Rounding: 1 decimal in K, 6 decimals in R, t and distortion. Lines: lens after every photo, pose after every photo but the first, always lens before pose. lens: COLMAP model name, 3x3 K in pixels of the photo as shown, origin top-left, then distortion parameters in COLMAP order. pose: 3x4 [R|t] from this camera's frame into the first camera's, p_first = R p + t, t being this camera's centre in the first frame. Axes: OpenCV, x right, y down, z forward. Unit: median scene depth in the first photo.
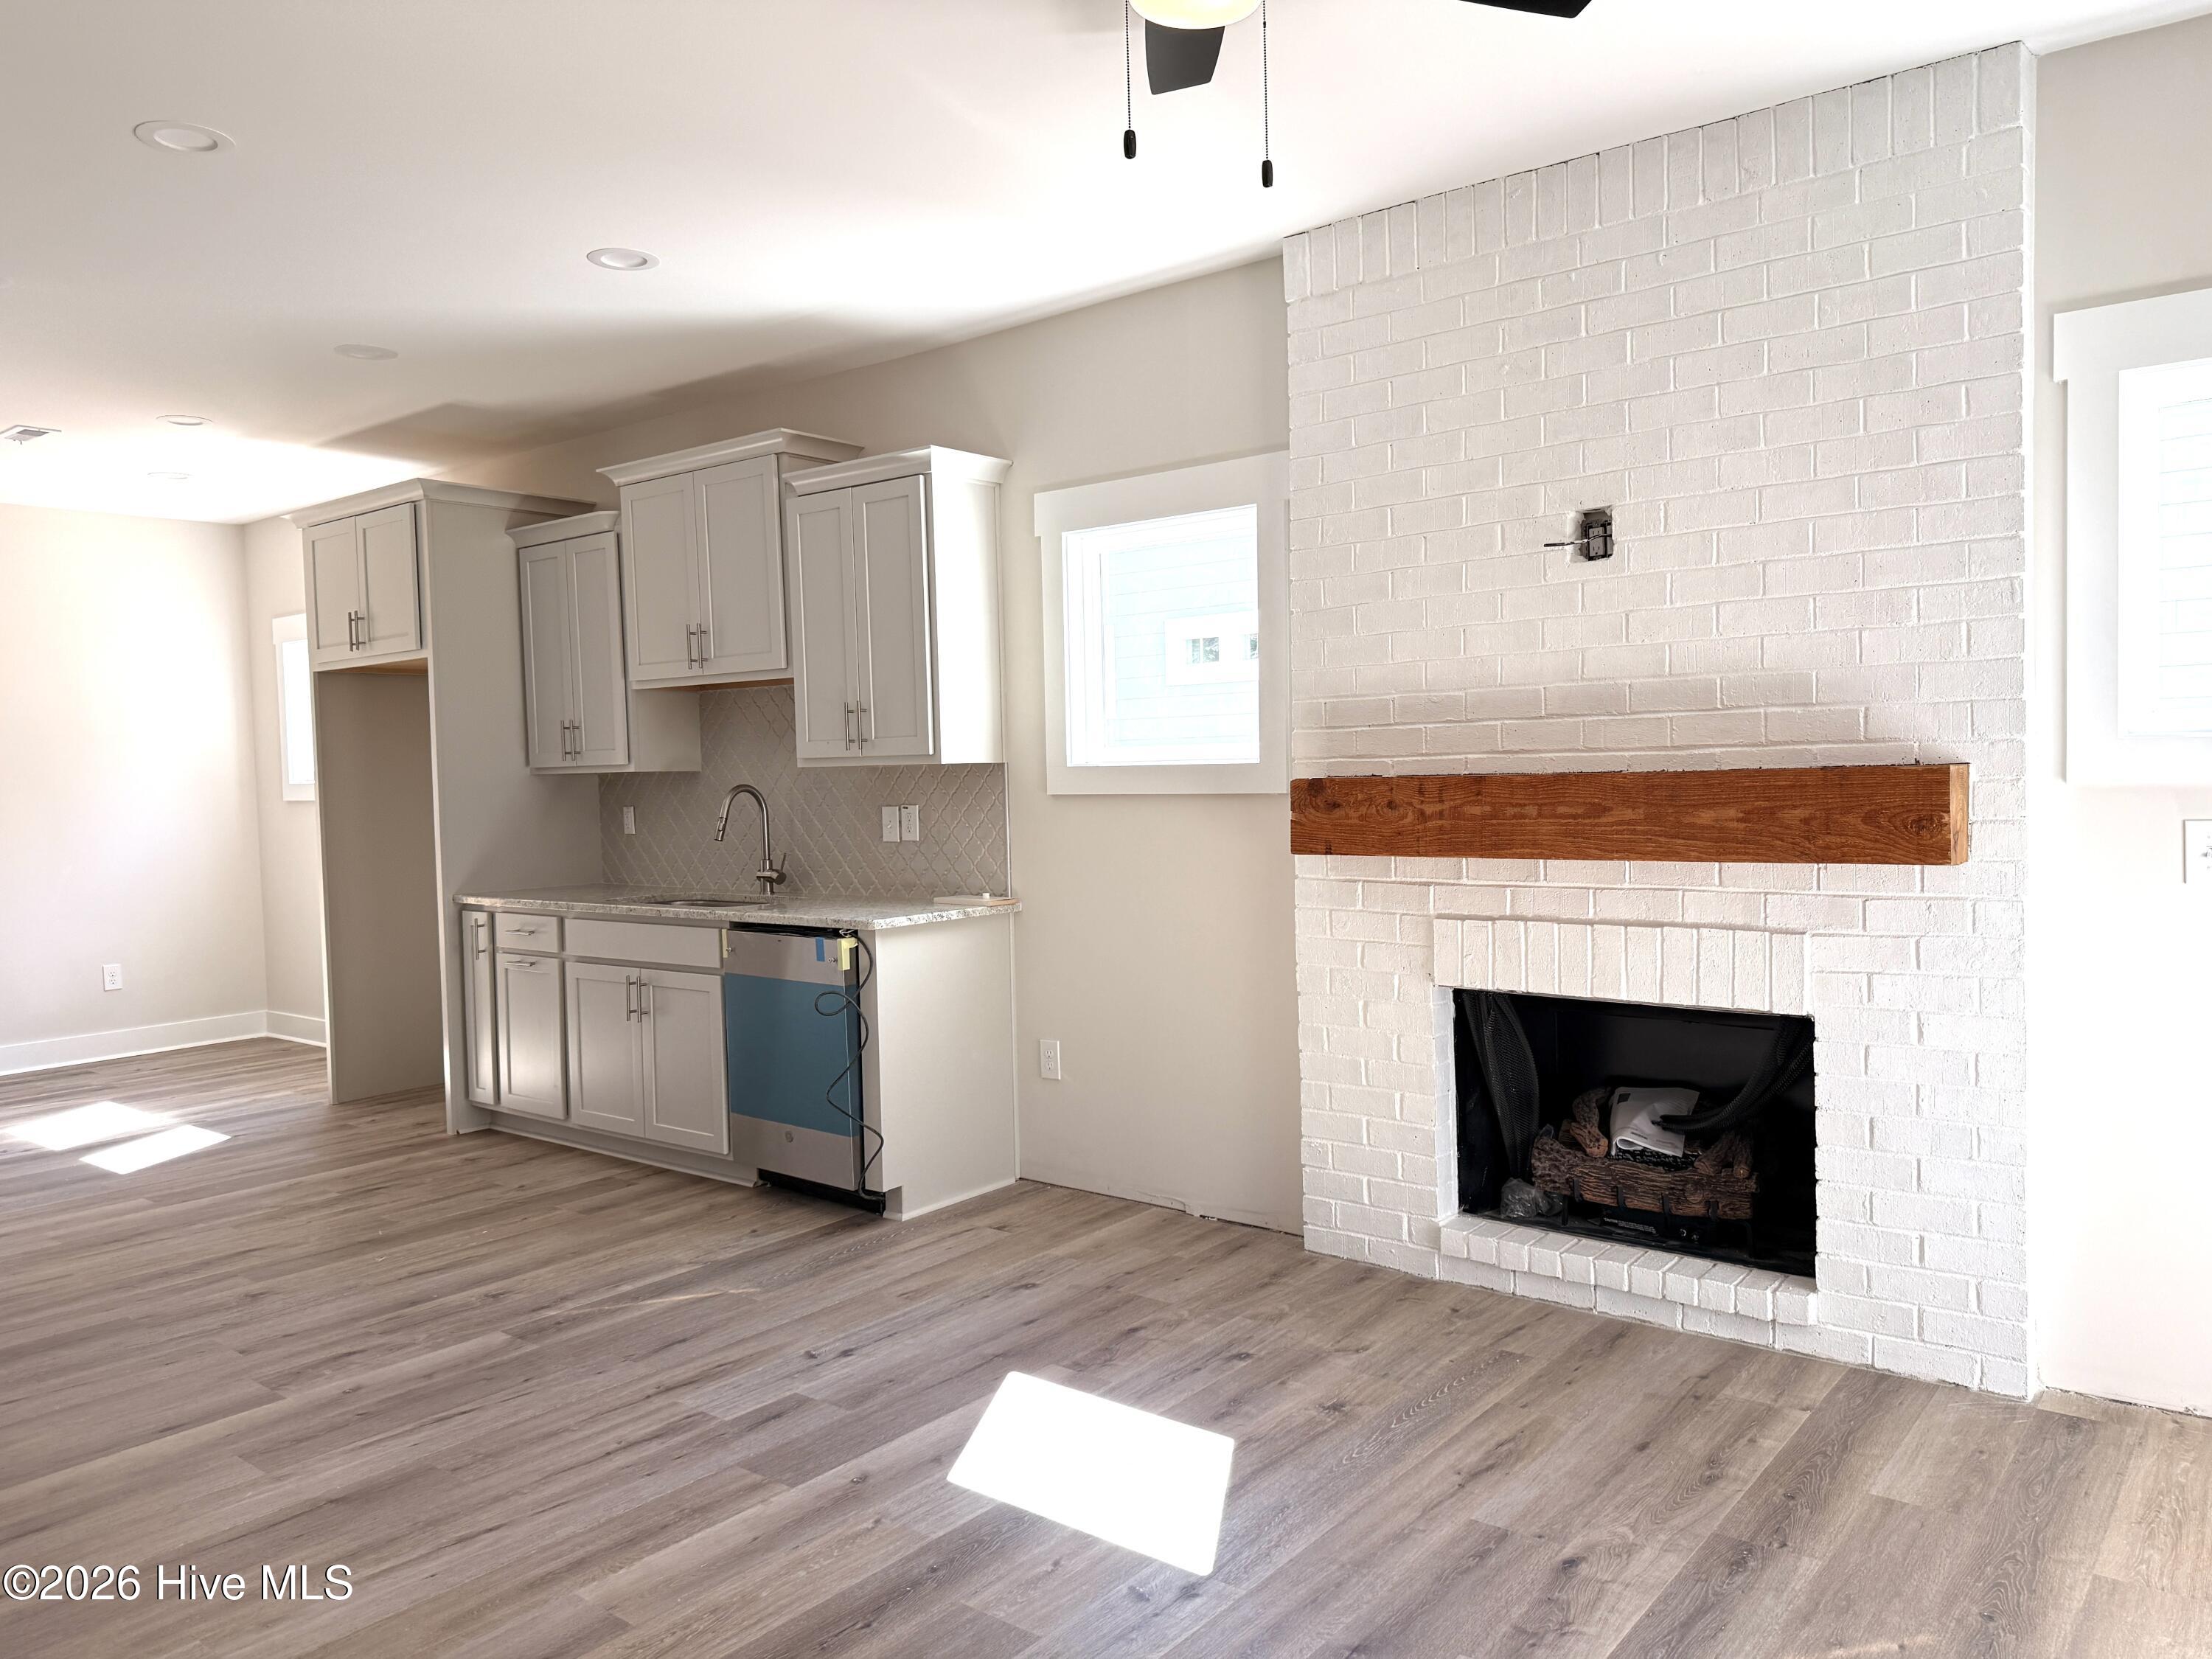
lens RADIAL K [[1558.1, 0, 1104.9], [0, 1558.1, 839.1], [0, 0, 1]] dist [0.128936, -0.205886]
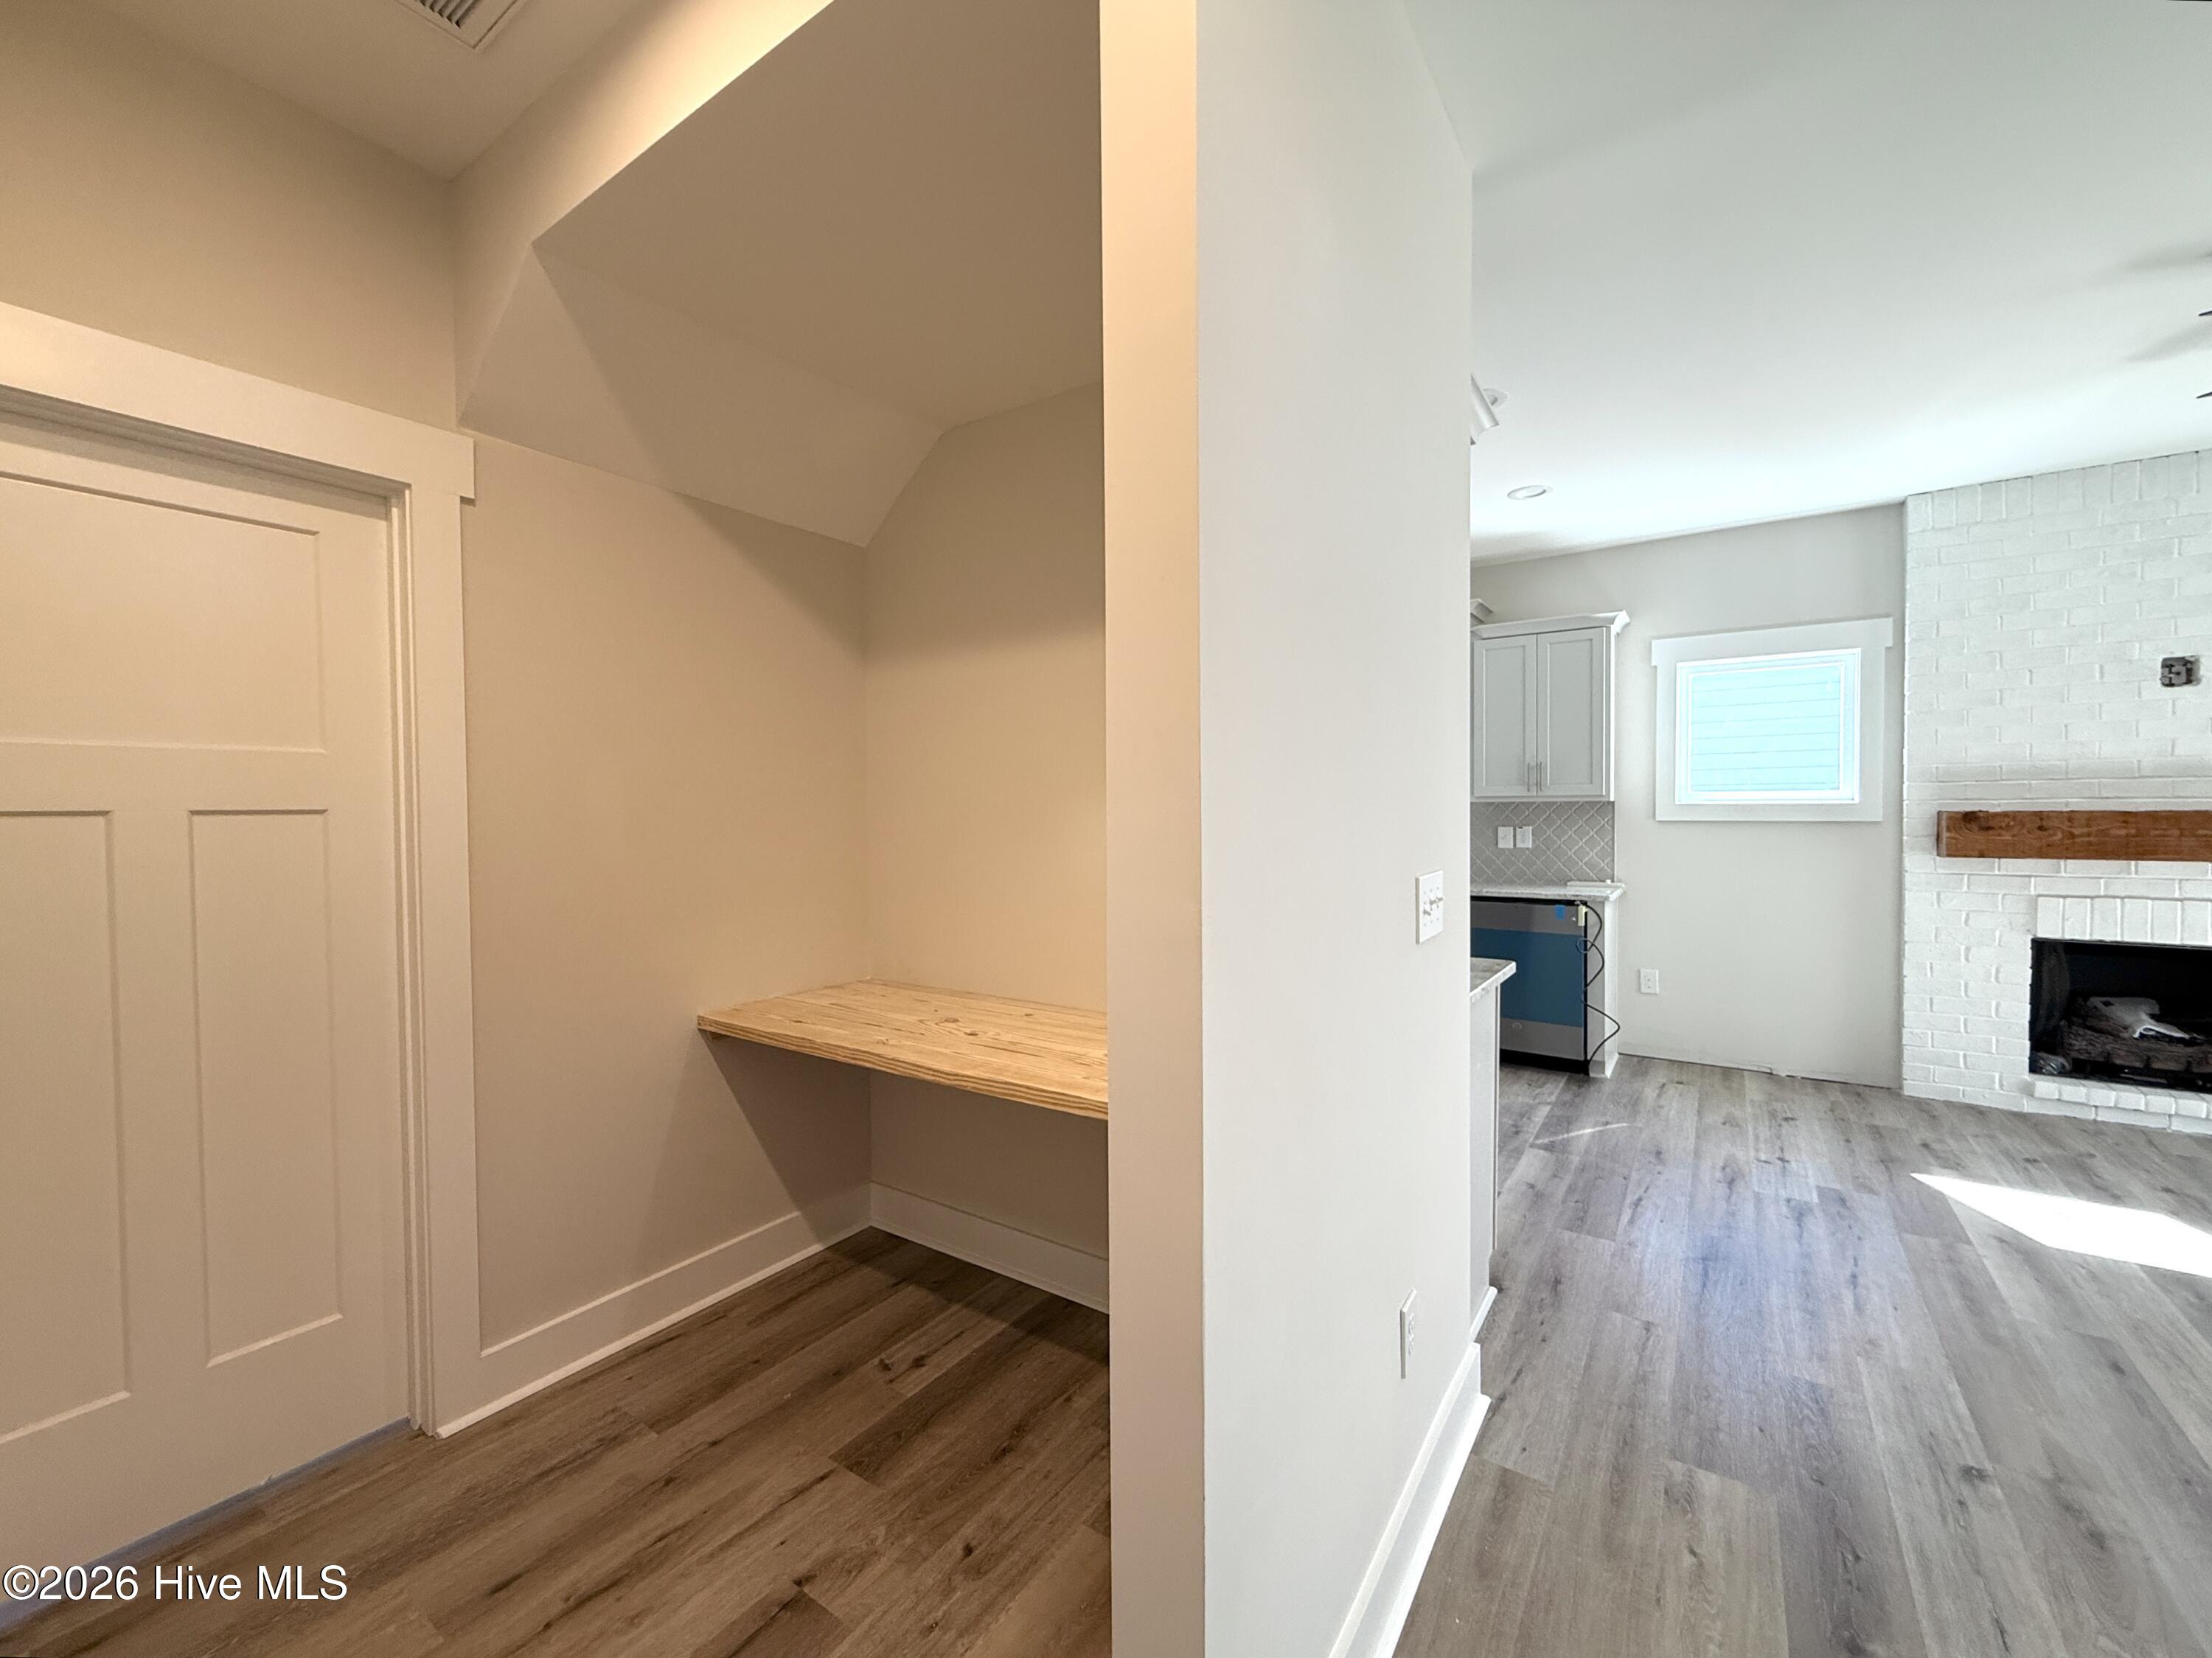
lens RADIAL K [[902.9, 0, 1095.9], [0, 902.9, 830.0], [0, 0, 1]] dist [0.001182, -0.000017]
pose [[0.996878, 0.016641, 0.077180, -0.856443], [-0.014515, 0.999502, -0.028036, 0.020632], [-0.077608, 0.026828, 0.996623, 0.110563]]
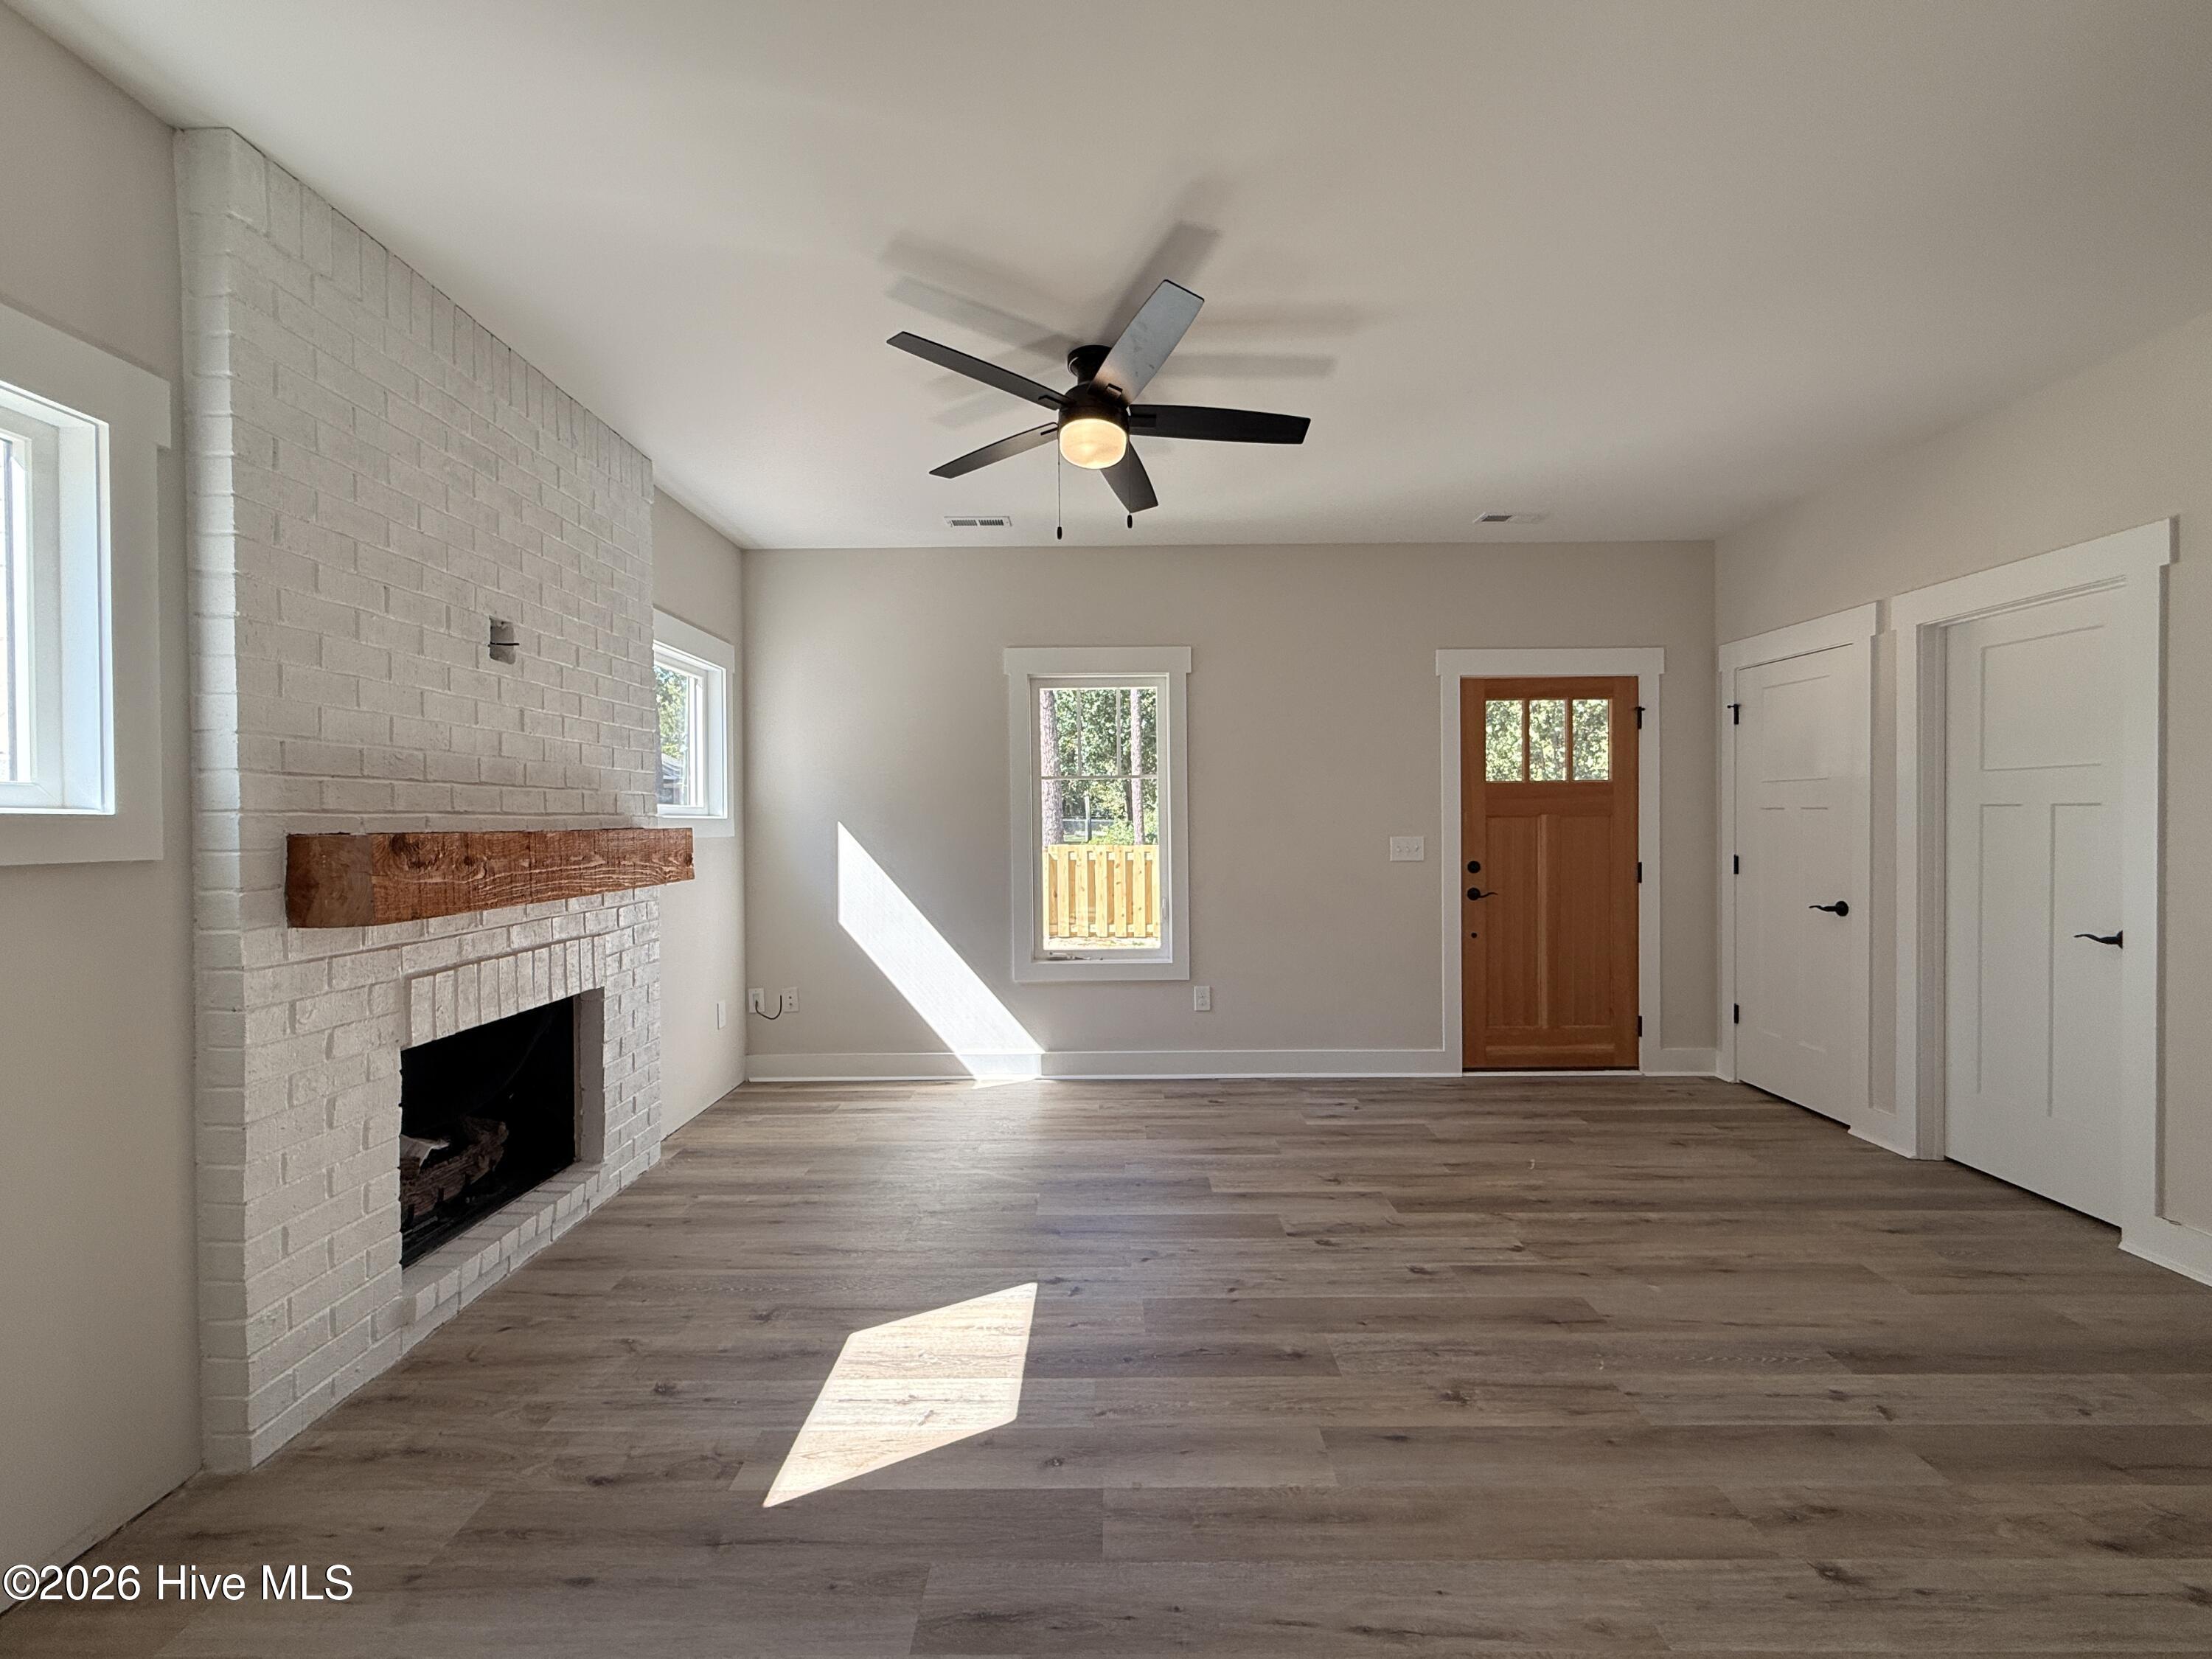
lens RADIAL K [[913.9, 0, 1106.0], [0, 913.9, 829.5], [0, 0, 1]] dist [-0.000933, 0.000230]
pose [[-0.627745, 0.024023, 0.778049, -0.500942], [0.061882, 0.997900, 0.019117, -0.026553], [-0.775956, 0.060148, -0.627913, 0.999593]]
